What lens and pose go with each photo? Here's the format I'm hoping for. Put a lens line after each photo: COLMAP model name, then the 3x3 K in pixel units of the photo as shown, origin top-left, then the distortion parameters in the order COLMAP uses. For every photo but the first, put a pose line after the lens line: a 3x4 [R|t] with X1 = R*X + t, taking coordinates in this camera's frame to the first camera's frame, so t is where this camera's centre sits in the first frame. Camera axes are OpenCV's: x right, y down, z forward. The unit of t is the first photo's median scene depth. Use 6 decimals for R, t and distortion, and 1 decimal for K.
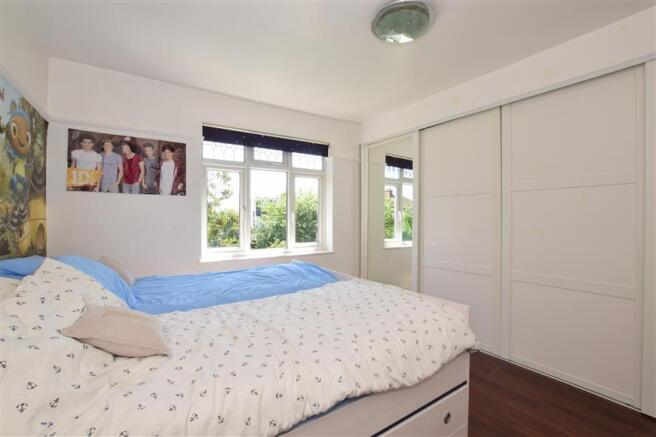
lens RADIAL K [[291.9, 0, 326.9], [0, 291.9, 219.7], [0, 0, 1]] dist [-0.024932, 0.003785]
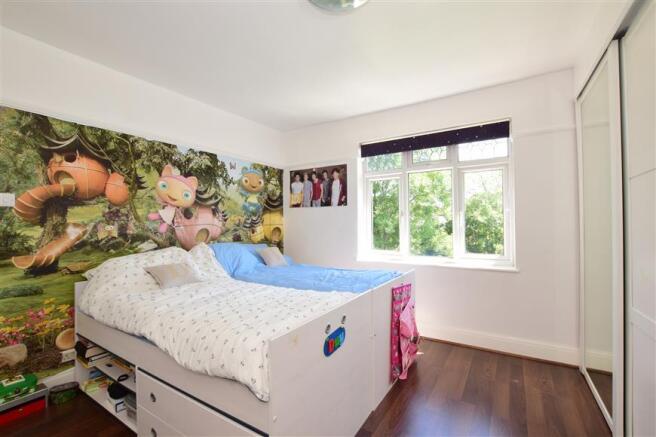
lens RADIAL K [[291.9, 0, 326.4], [0, 291.9, 218.6], [0, 0, 1]] dist [-0.024932, 0.003785]
pose [[0.409702, -0.019039, -0.912021, 0.670920], [0.002650, 0.999803, -0.019681, -0.001613], [0.912216, 0.005647, 0.409671, 0.433991]]
